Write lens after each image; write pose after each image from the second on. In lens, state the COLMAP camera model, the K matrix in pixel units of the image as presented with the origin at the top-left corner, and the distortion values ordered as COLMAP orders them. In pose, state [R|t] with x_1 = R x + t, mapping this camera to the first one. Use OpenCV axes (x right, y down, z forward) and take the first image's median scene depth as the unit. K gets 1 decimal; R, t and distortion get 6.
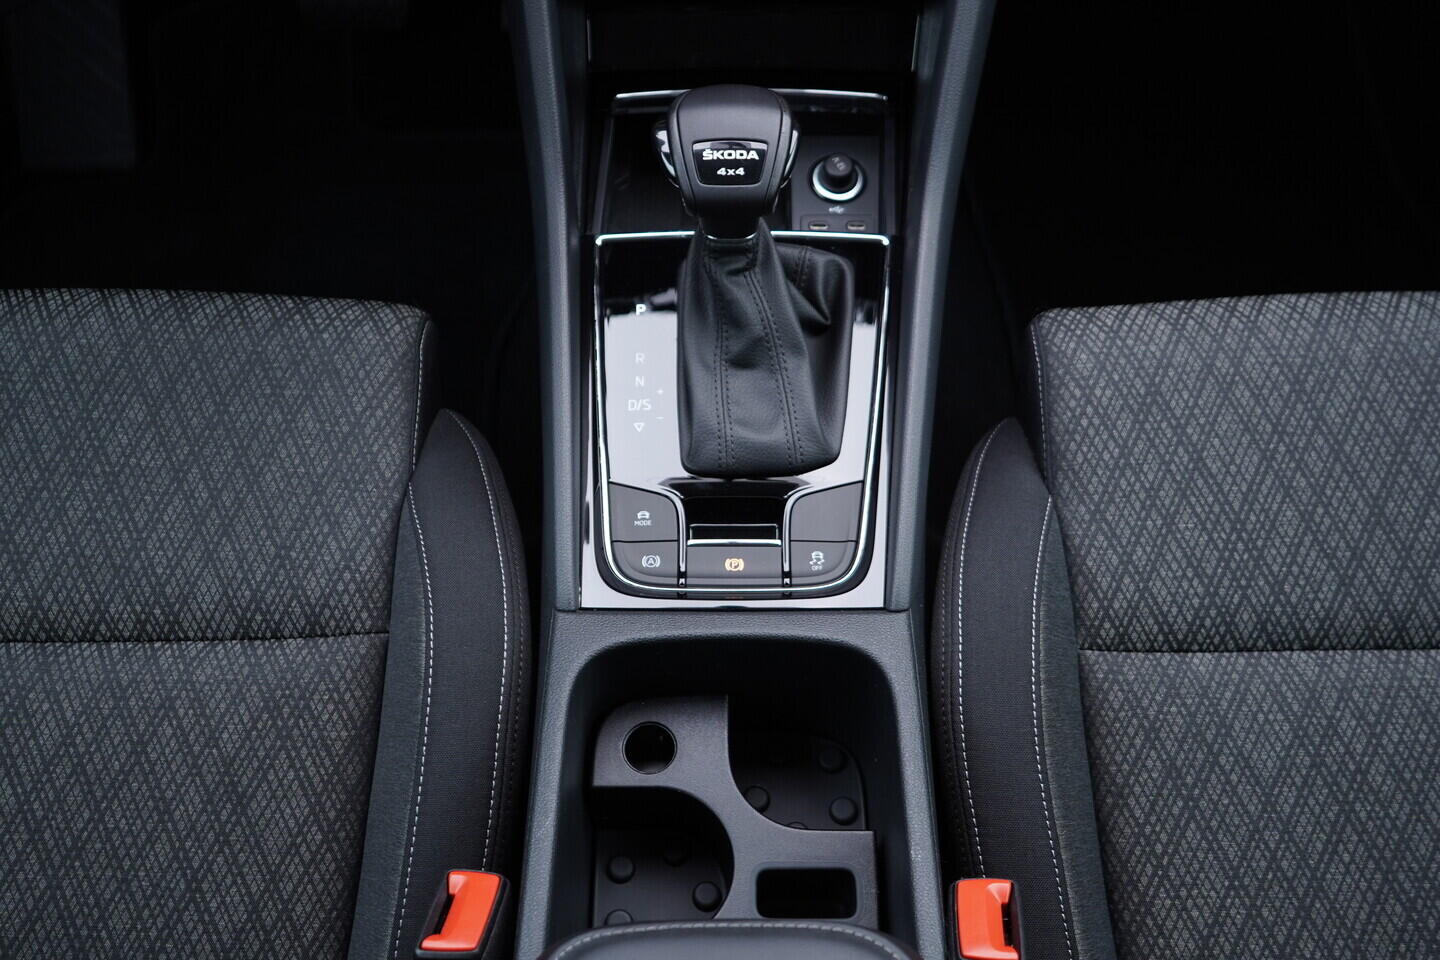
lens RADIAL K [[1533.1, 0, 720.0], [0, 1533.1, 480.0], [0, 0, 1]] dist [-0.002699, 0.008159]
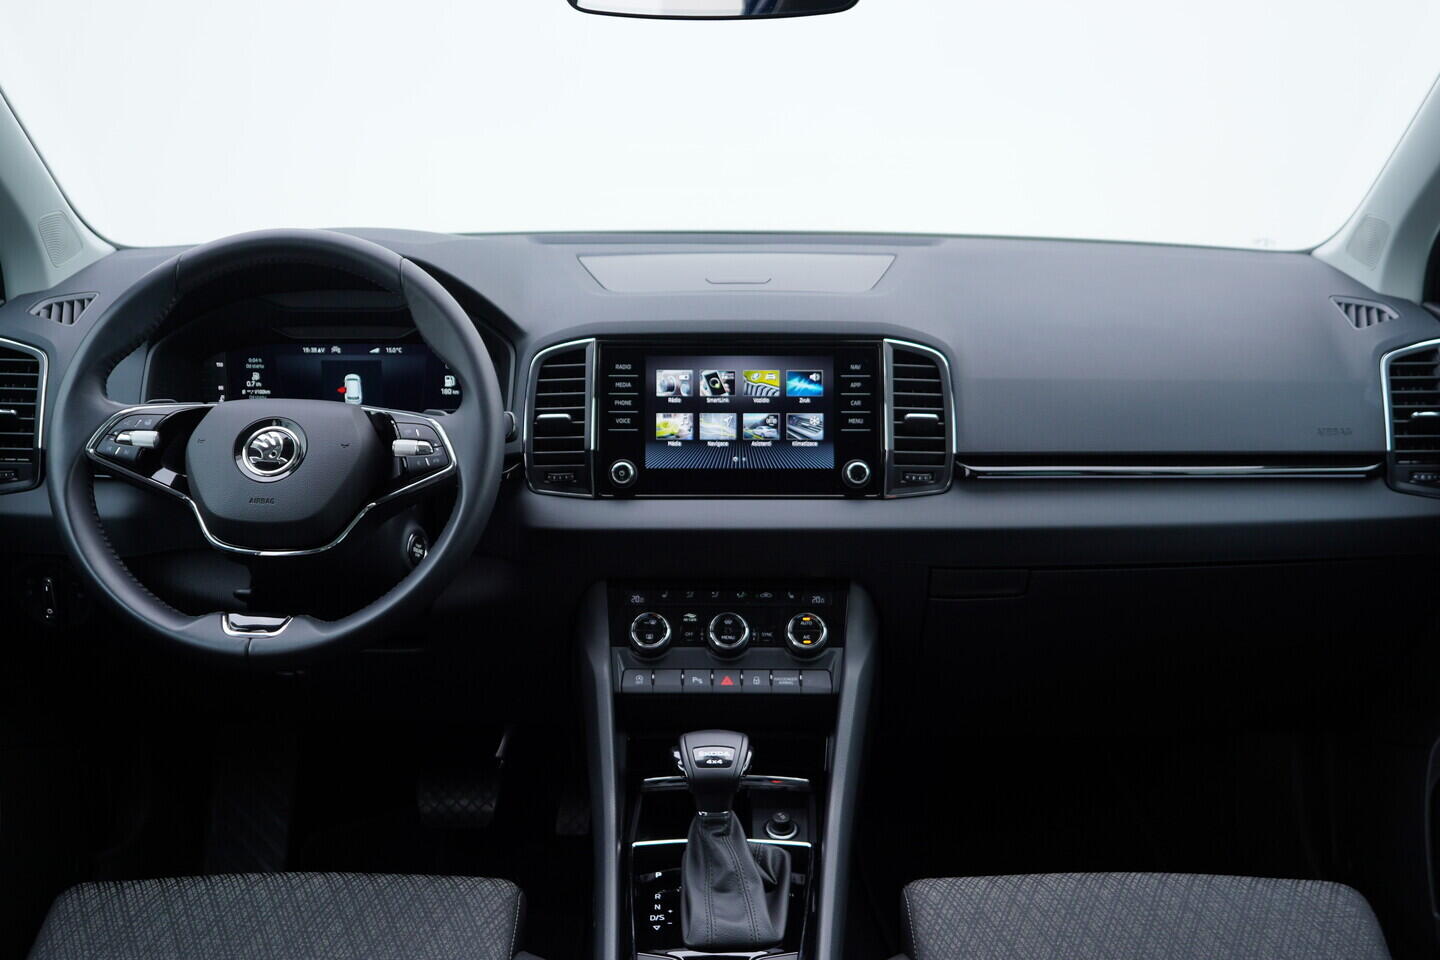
lens RADIAL K [[1533.1, 0, 720.0], [0, 1533.1, 480.0], [0, 0, 1]] dist [-0.002699, 0.008159]
pose [[0.999965, 0.003673, 0.007501, -0.000865], [0.002286, 0.743478, -0.668757, 0.673809], [-0.008034, 0.668750, 0.743444, -0.484293]]
